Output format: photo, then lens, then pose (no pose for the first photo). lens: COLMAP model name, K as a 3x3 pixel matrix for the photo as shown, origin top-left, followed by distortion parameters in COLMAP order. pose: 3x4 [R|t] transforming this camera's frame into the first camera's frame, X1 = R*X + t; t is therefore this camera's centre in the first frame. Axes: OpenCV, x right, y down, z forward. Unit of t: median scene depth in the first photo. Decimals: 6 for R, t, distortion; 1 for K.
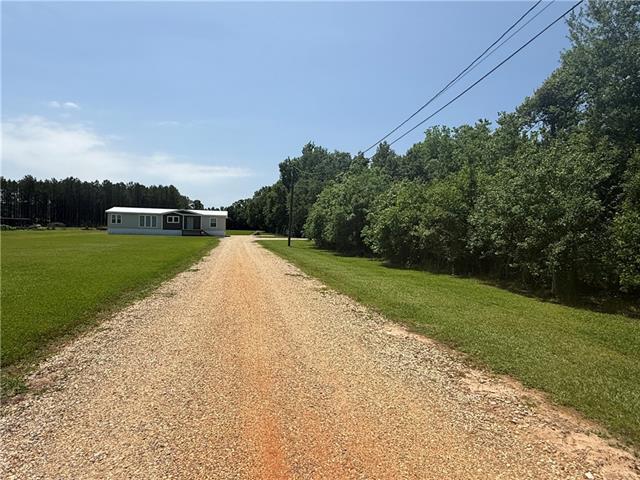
lens RADIAL K [[390.7, 0, 320.0], [0, 390.7, 240.0], [0, 0, 1]] dist [-0.000967, 0.002042]
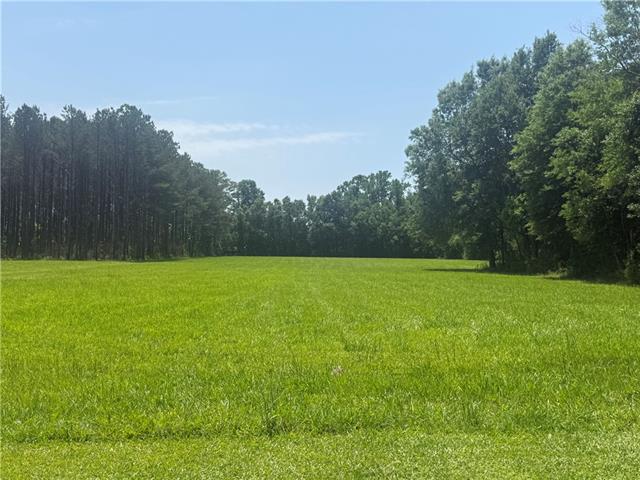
lens RADIAL K [[776.5, 0, 320.0], [0, 776.5, 240.0], [0, 0, 1]] dist [0.001580, -0.020760]
pose [[0.968954, -0.021964, -0.246264, -0.213005], [0.012306, 0.999096, -0.040688, -0.042785], [0.246935, 0.036395, 0.968348, 1.010144]]
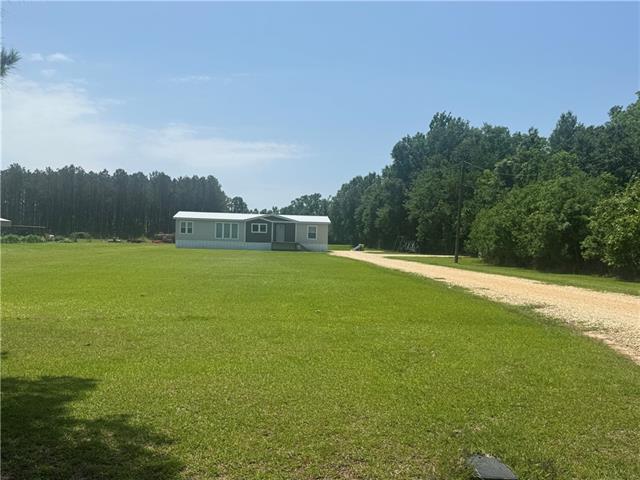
lens RADIAL K [[649.1, 0, 320.0], [0, 649.1, 240.0], [0, 0, 1]] dist [0.183936, -0.396649]
pose [[0.988520, 0.000867, -0.151089, -0.063237], [-0.005658, 0.999495, -0.031282, 0.005347], [0.150985, 0.031778, 0.988025, -0.137249]]
